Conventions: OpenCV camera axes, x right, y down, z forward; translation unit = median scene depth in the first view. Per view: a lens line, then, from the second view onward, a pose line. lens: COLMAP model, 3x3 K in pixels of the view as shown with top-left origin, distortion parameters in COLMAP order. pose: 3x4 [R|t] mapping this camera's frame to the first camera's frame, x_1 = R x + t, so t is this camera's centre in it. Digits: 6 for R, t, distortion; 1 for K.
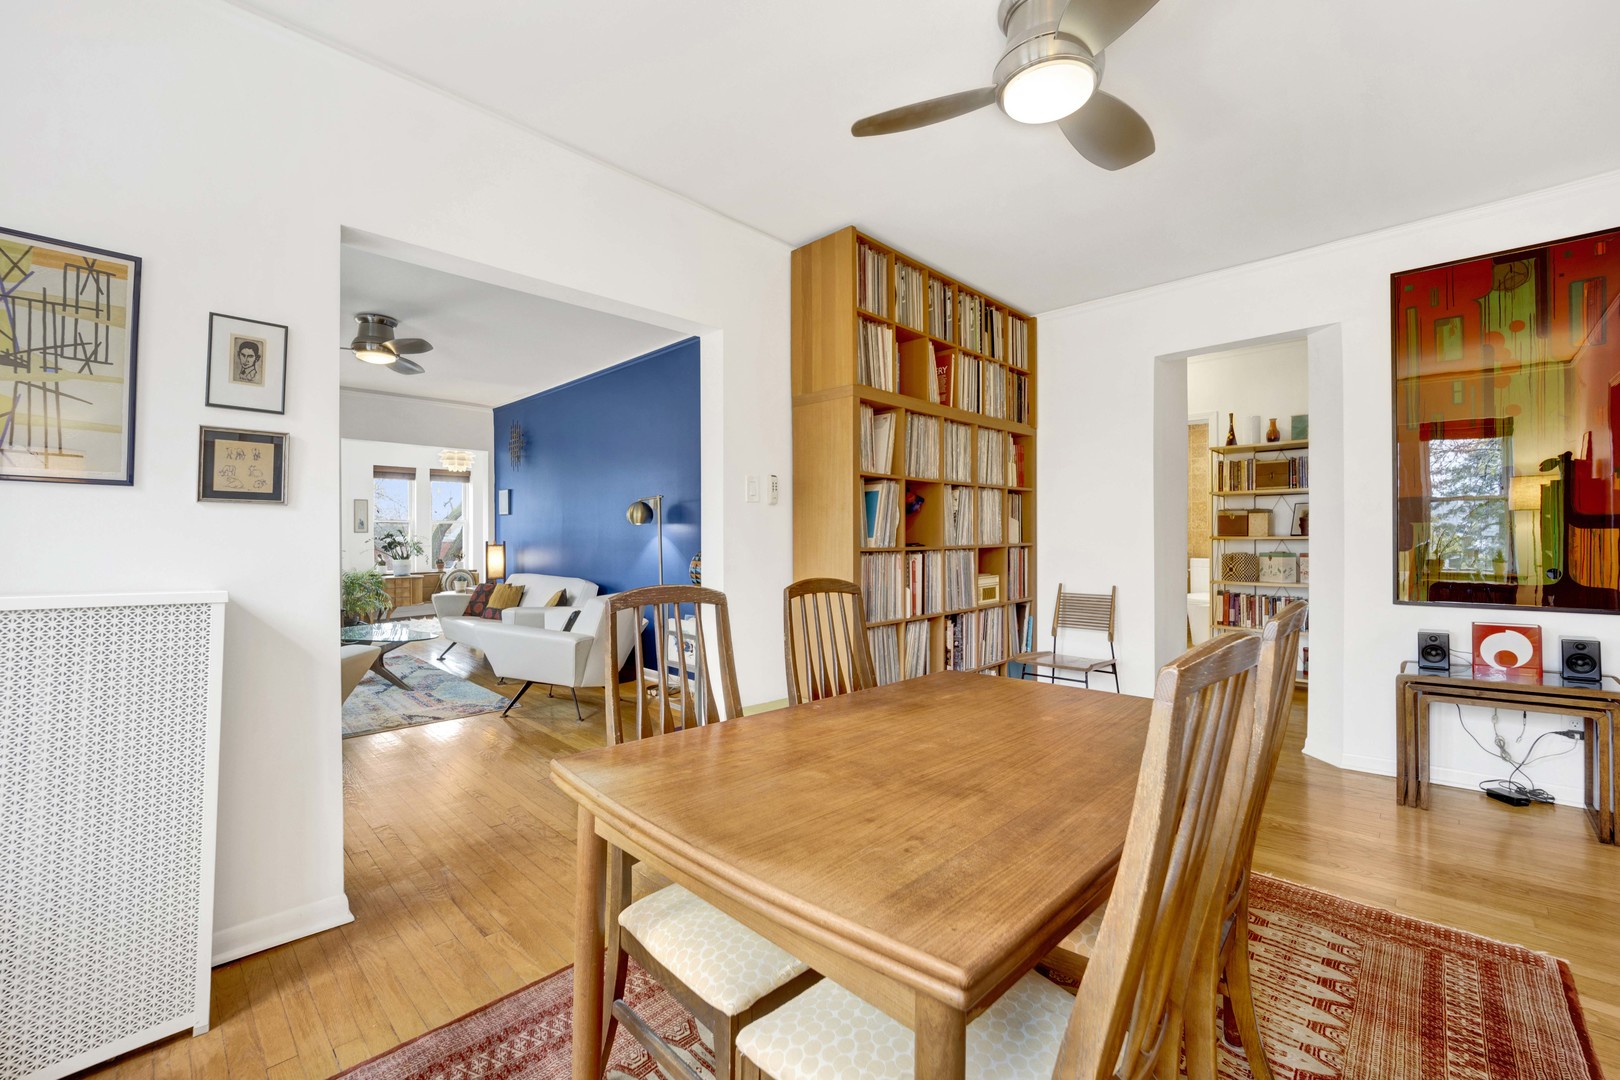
lens RADIAL K [[683.9, 0, 807.8], [0, 683.9, 533.8], [0, 0, 1]] dist [-0.026245, -0.000020]
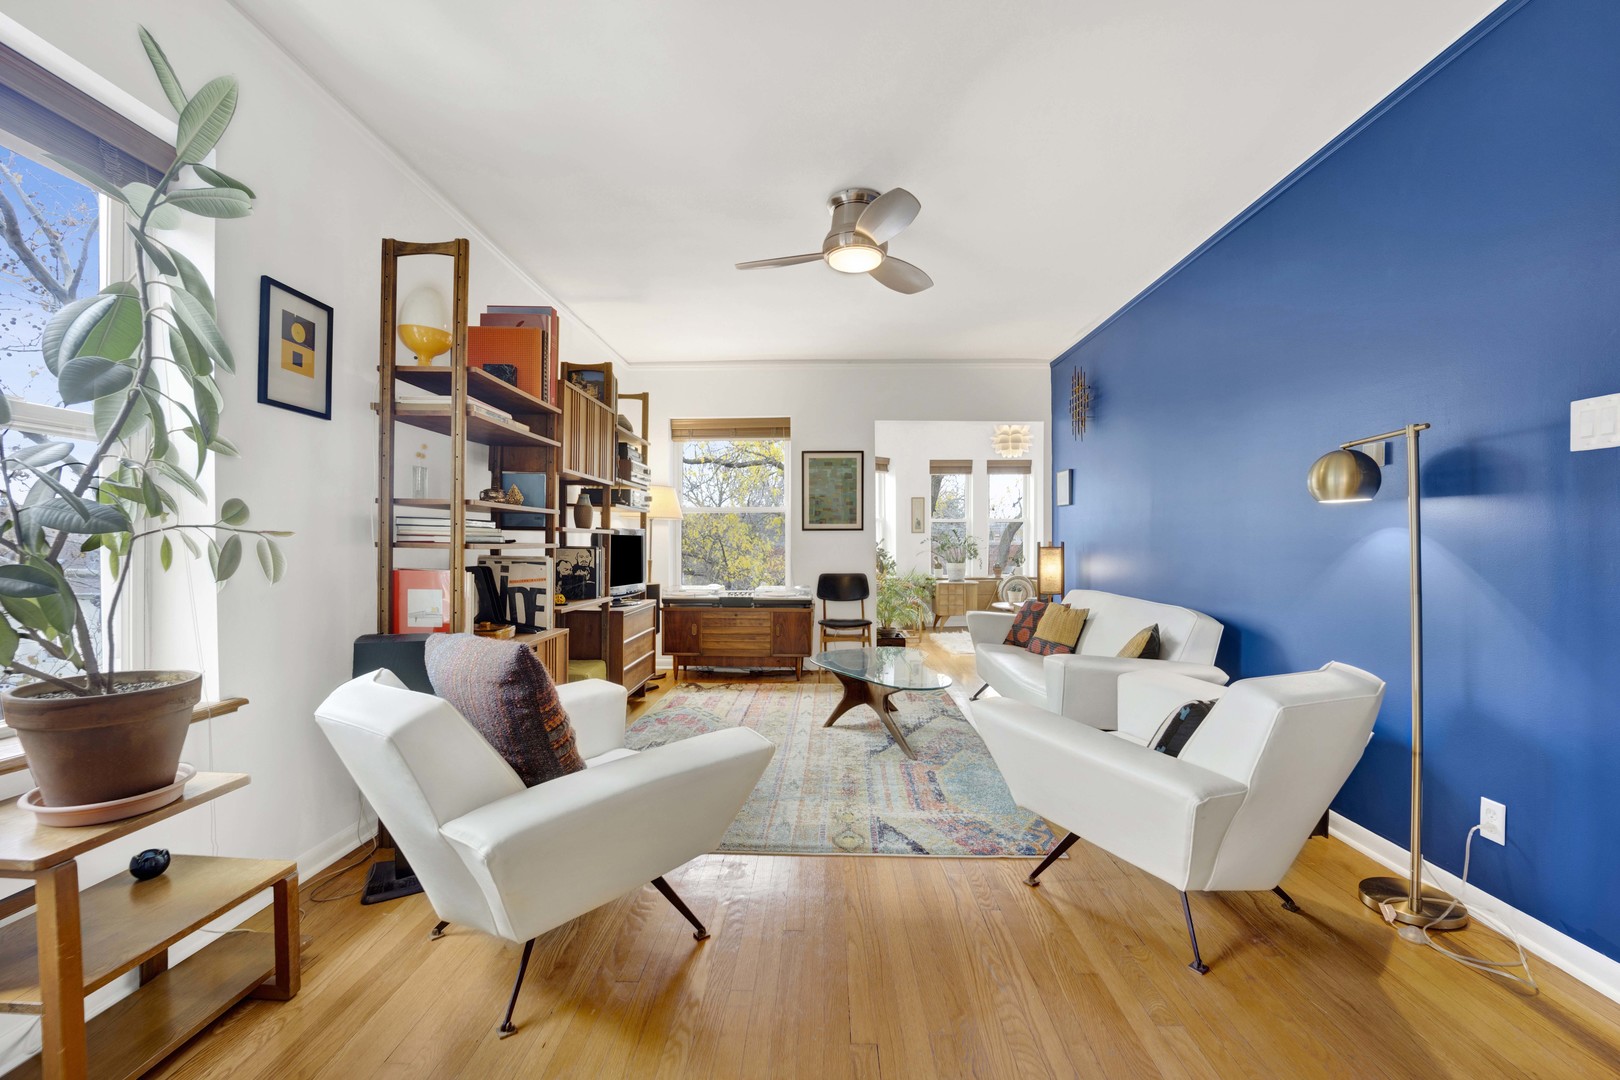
lens RADIAL K [[669.9, 0, 807.6], [0, 669.9, 559.4], [0, 0, 1]] dist [-0.025744, -0.000231]
pose [[0.690020, 0.021630, -0.723467, -0.127580], [0.001623, 0.999505, 0.031431, 0.006766], [0.723789, -0.022863, 0.689643, 0.332794]]
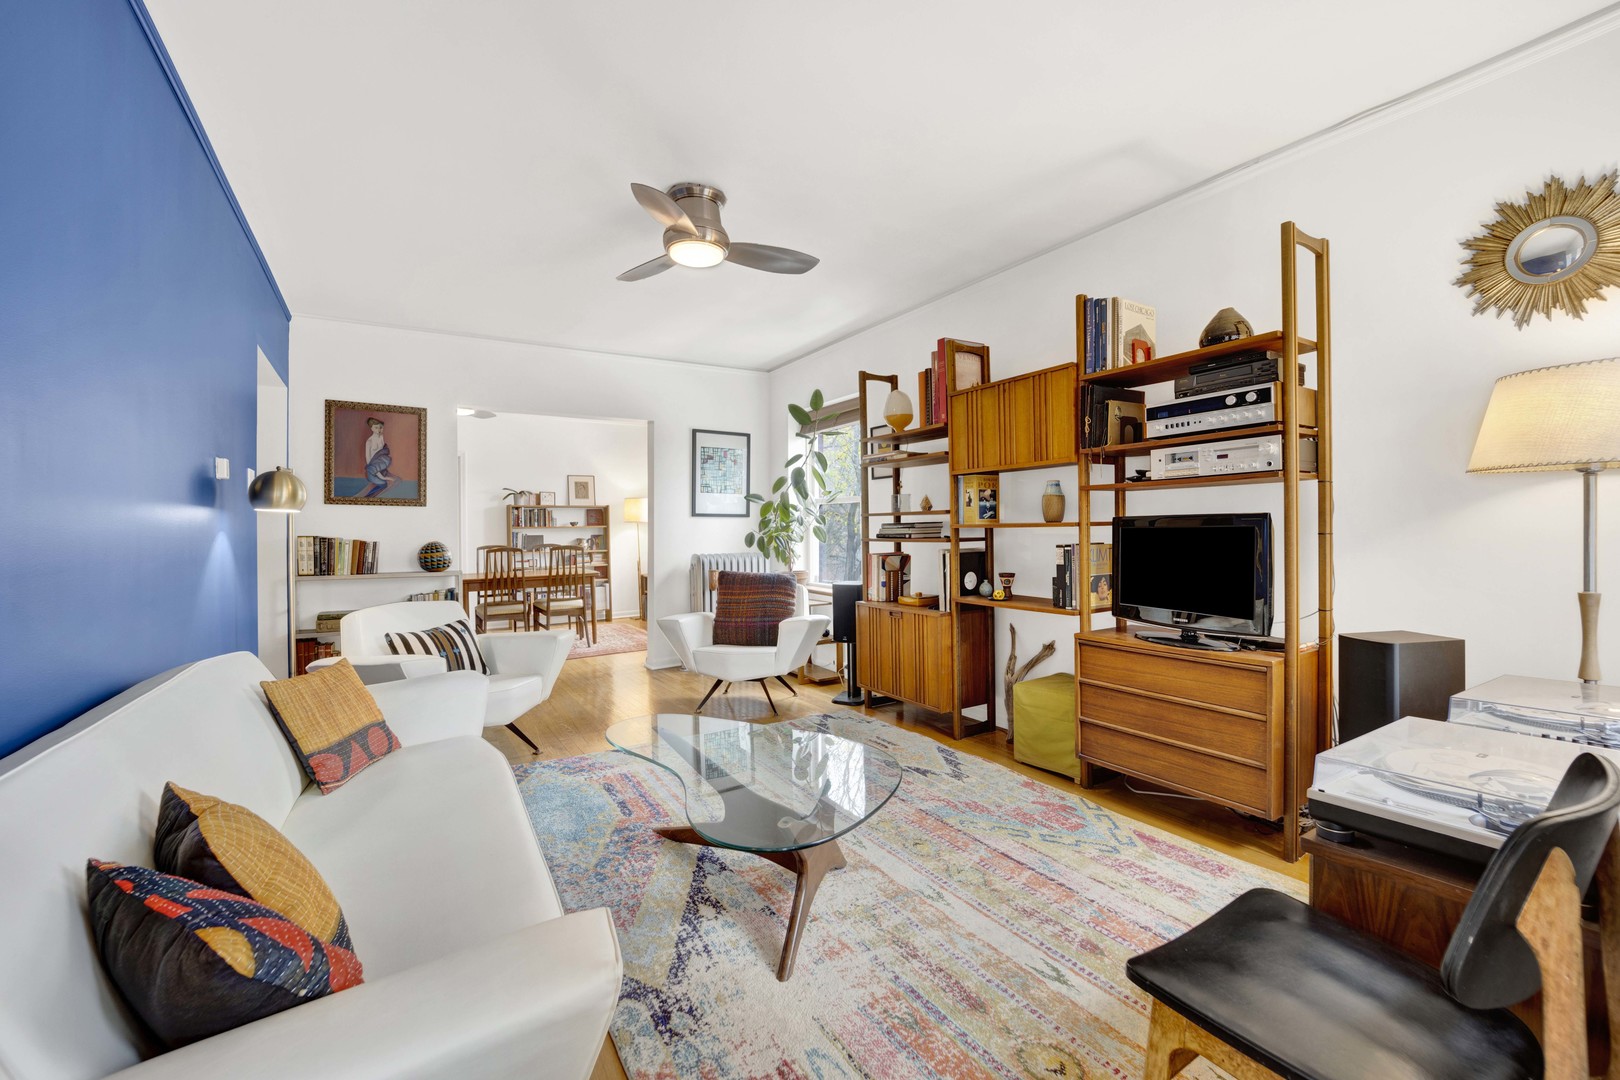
lens RADIAL K [[678.0, 0, 812.4], [0, 678.0, 543.5], [0, 0, 1]] dist [-0.023414, -0.000085]
pose [[-0.973618, 0.008029, 0.228044, -0.585860], [0.008067, 0.999967, -0.000767, 0.012094], [-0.228043, 0.001092, -0.973650, 1.052439]]
